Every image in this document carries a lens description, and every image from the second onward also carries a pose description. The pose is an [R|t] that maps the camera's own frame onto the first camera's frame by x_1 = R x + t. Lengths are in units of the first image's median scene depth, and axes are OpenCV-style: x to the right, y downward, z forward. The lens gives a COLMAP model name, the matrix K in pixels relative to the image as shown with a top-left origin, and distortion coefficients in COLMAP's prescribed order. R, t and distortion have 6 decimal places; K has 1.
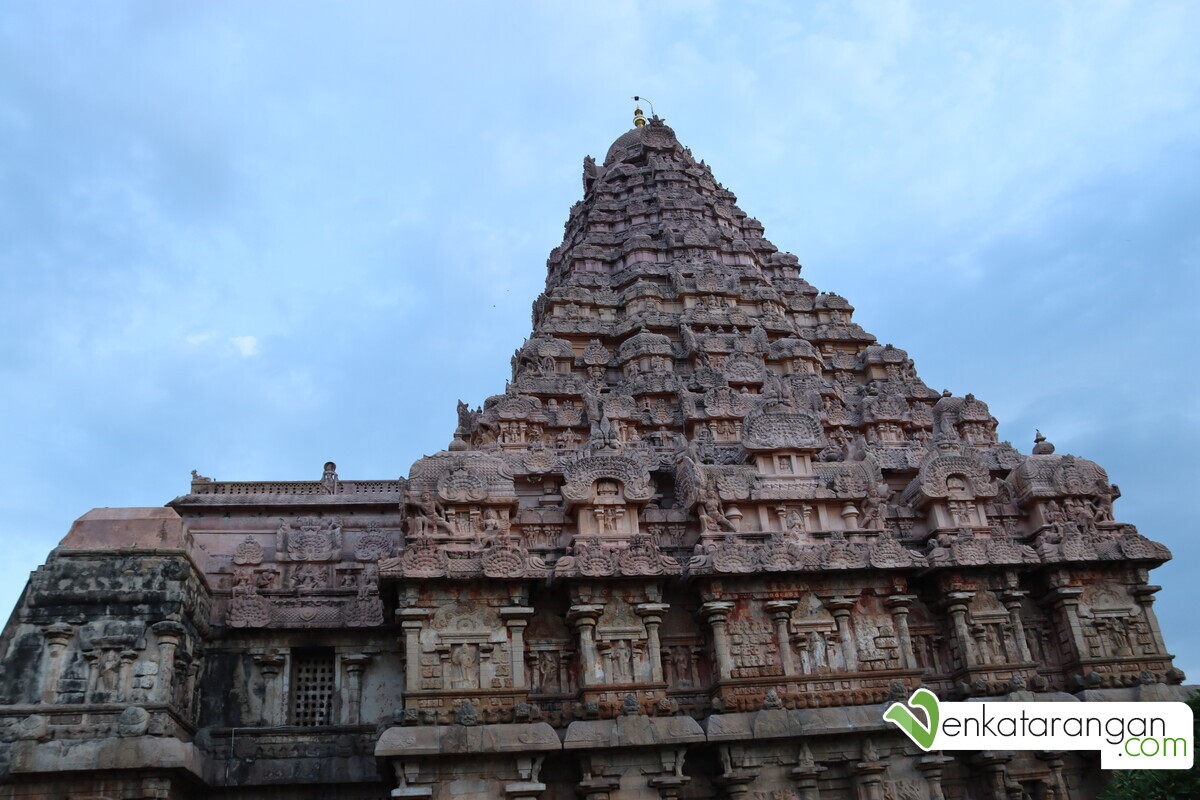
lens RADIAL K [[992.7, 0, 600.0], [0, 992.7, 400.0], [0, 0, 1]] dist [-0.151154, 0.131094]
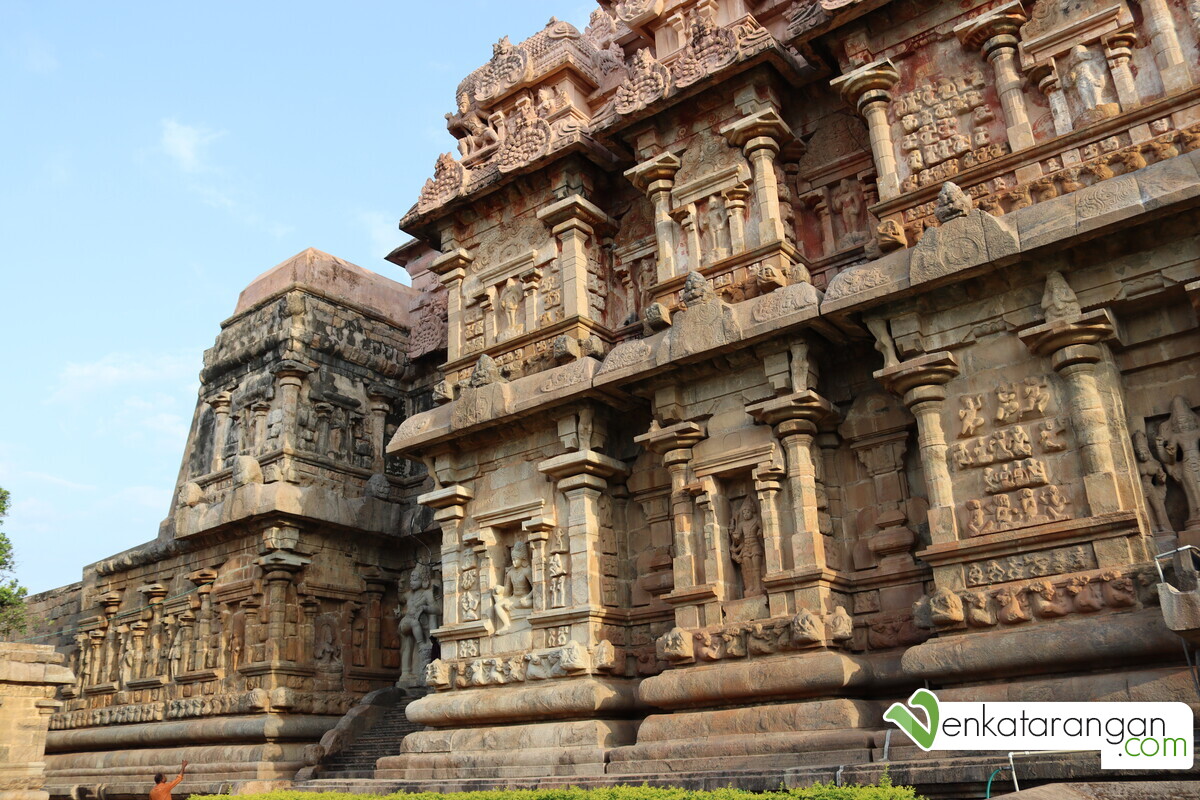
lens RADIAL K [[992.7, 0, 600.0], [0, 992.7, 400.0], [0, 0, 1]] dist [-0.151154, 0.131094]
pose [[0.694243, -0.213189, -0.687443, 0.350705], [0.333478, 0.941696, 0.044739, 0.311687], [0.637824, -0.260307, 0.724859, 0.514895]]
